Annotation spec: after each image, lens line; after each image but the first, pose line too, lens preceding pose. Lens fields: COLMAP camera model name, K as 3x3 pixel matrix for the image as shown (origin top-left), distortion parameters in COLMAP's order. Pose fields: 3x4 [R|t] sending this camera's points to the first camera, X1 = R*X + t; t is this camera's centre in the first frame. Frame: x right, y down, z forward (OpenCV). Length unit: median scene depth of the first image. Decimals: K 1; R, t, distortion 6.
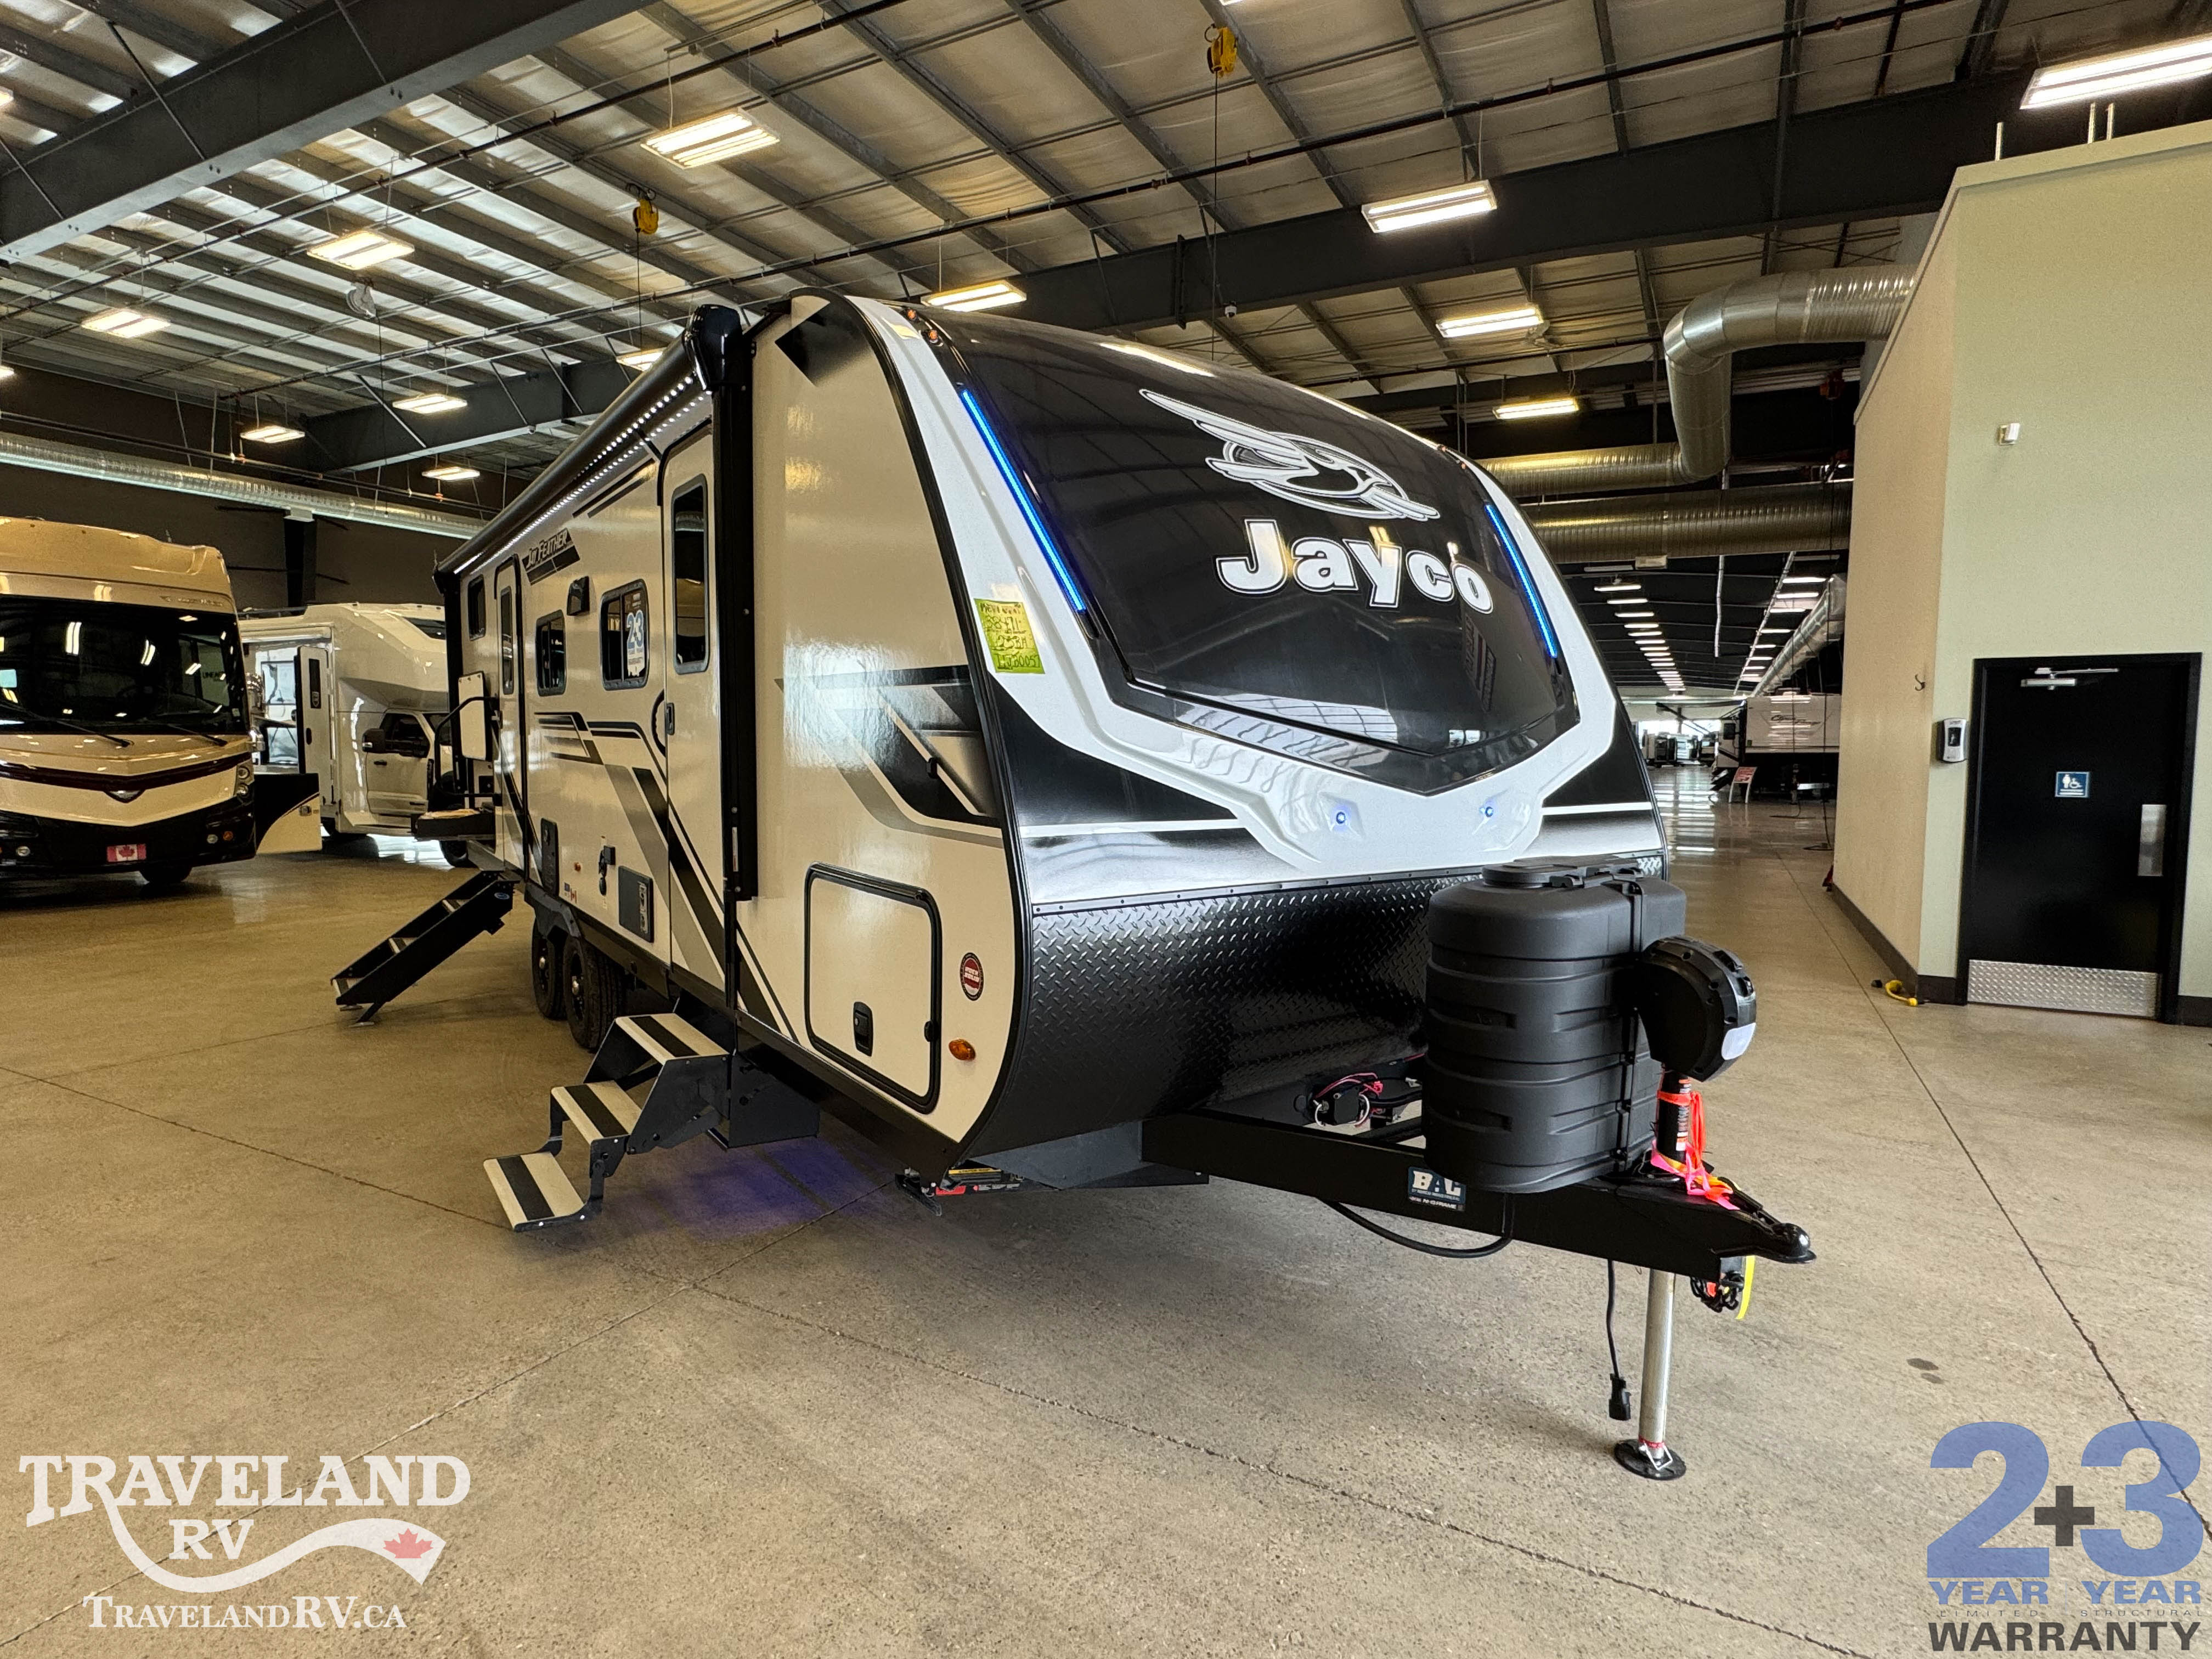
lens RADIAL K [[1144.0, 0, 1106.0], [0, 1144.0, 829.5], [0, 0, 1]] dist [-0.003162, -0.000601]
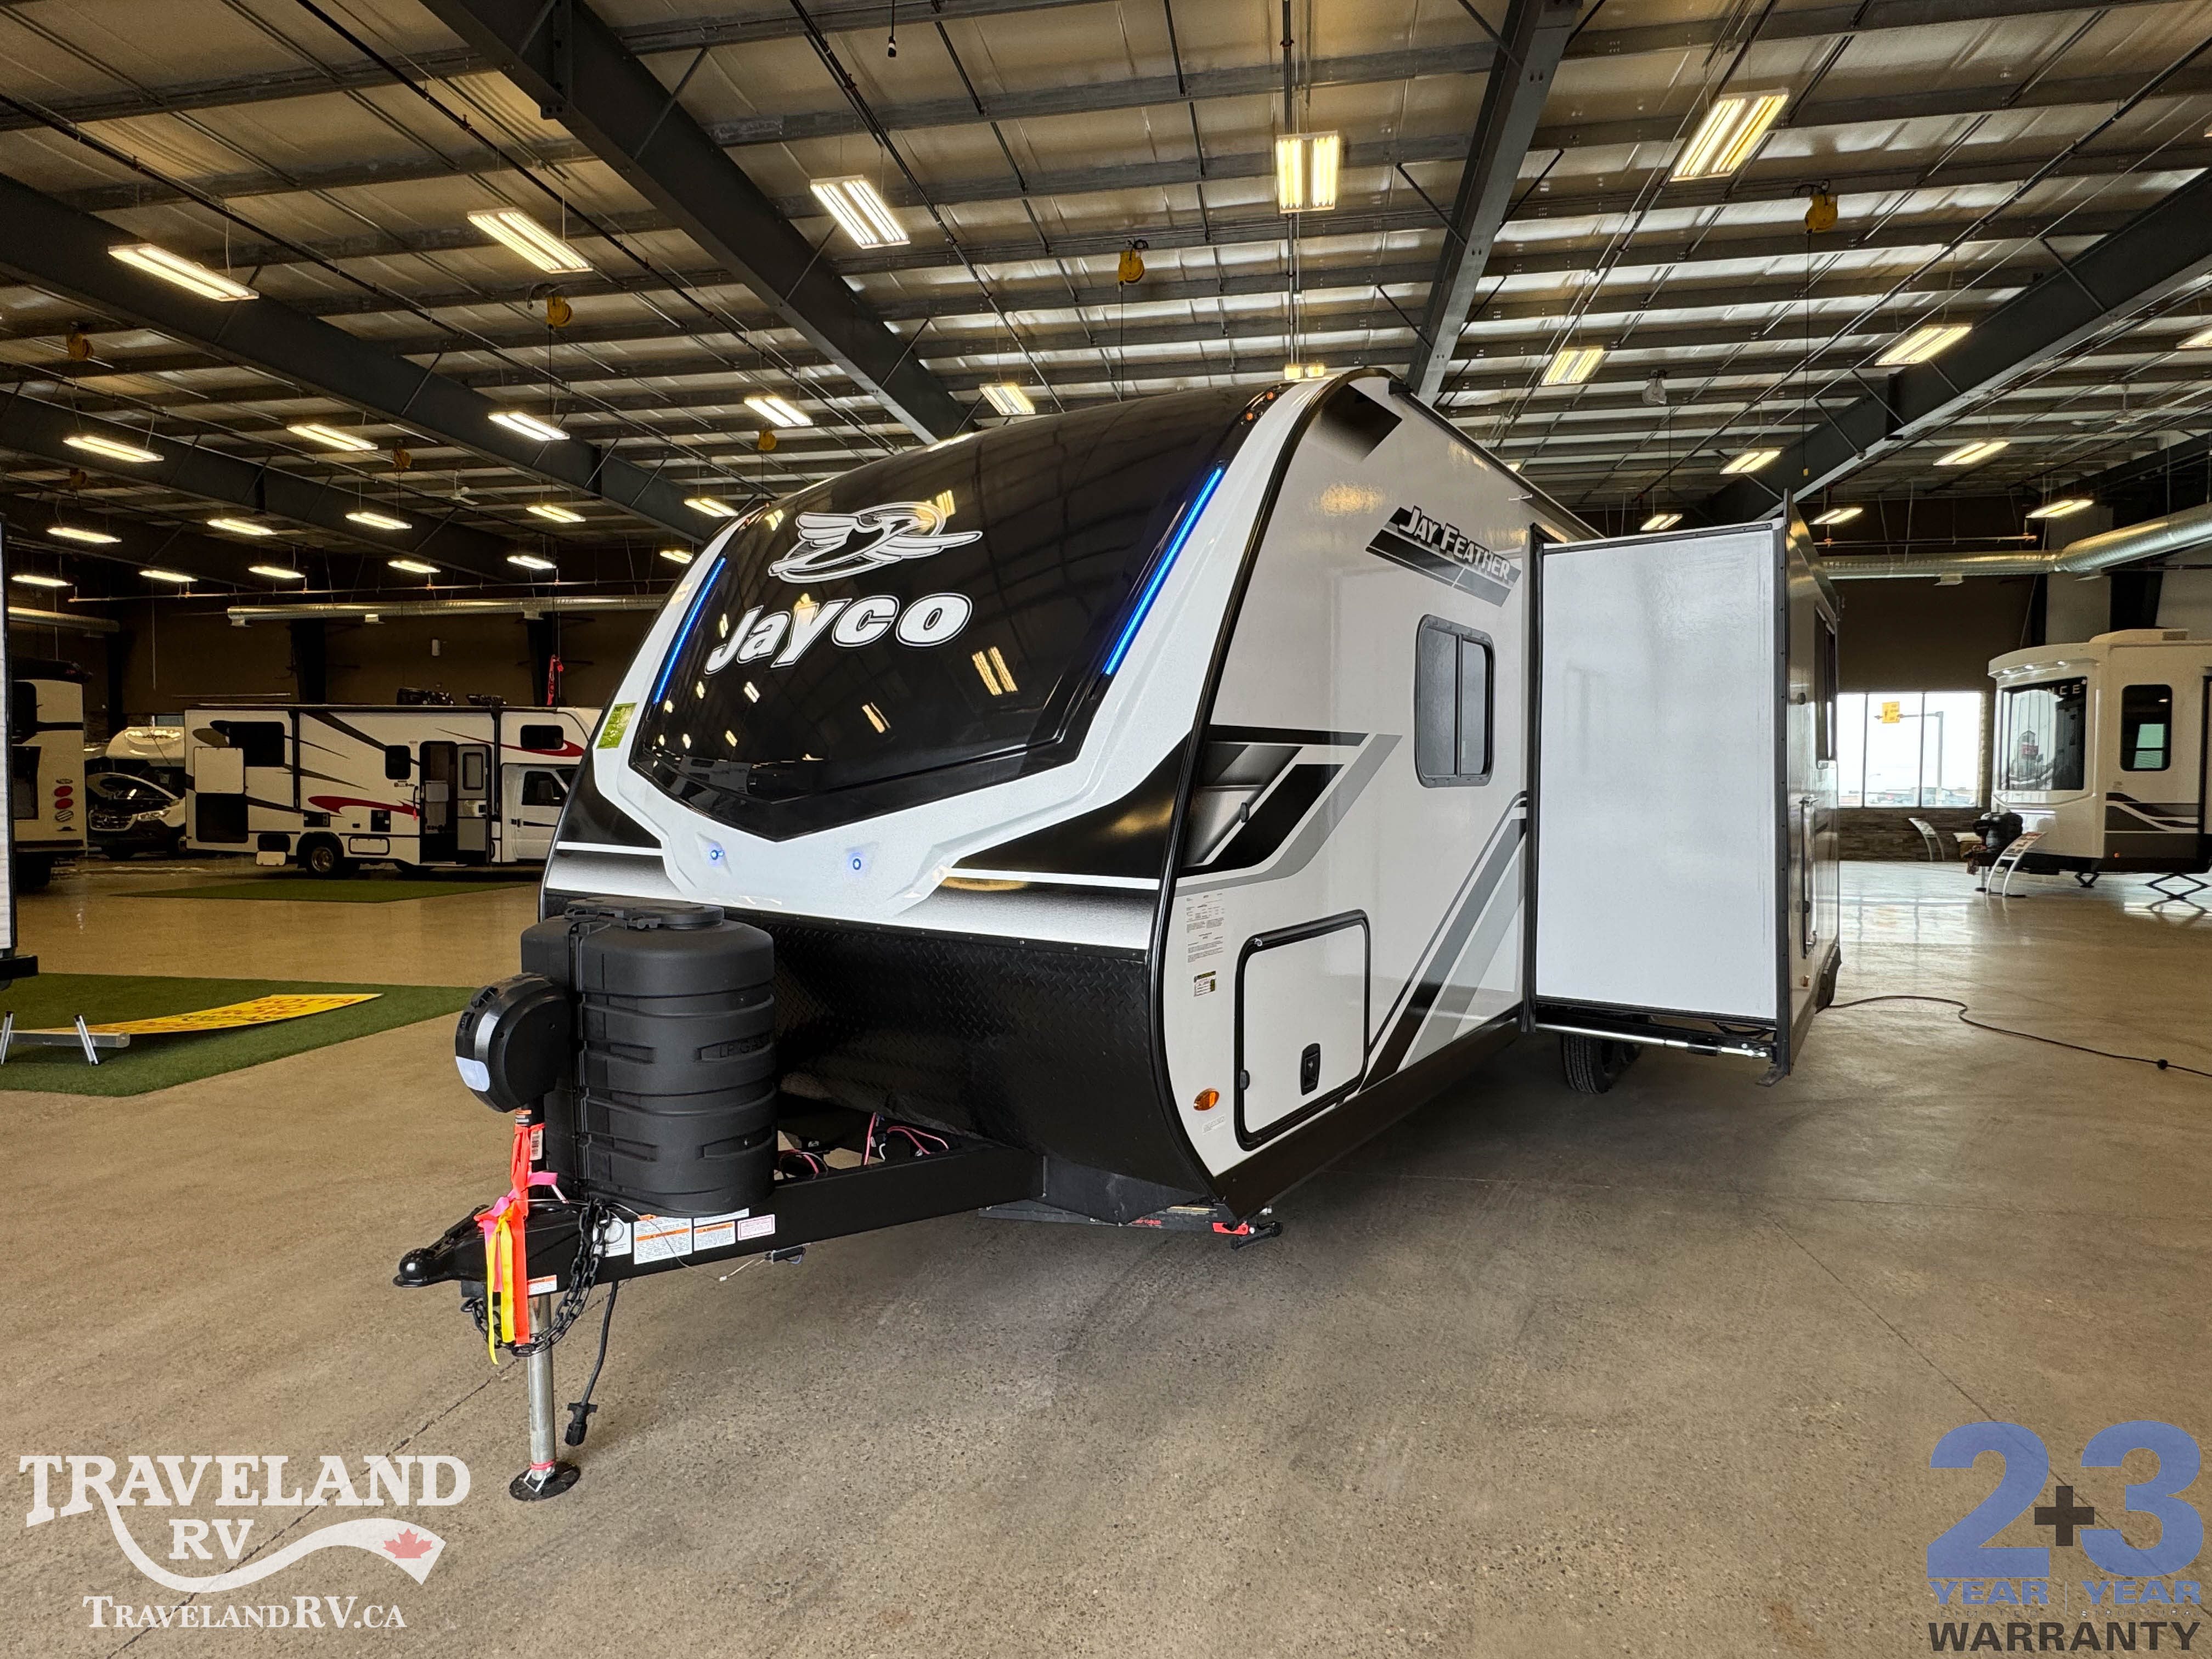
lens RADIAL K [[1144.0, 0, 1106.0], [0, 1144.0, 829.5], [0, 0, 1]] dist [-0.003162, -0.000601]
pose [[0.317950, 0.030001, -0.947633, 1.089243], [-0.068827, 0.997593, 0.008489, -0.056139], [0.945606, 0.062523, 0.319249, 0.755735]]
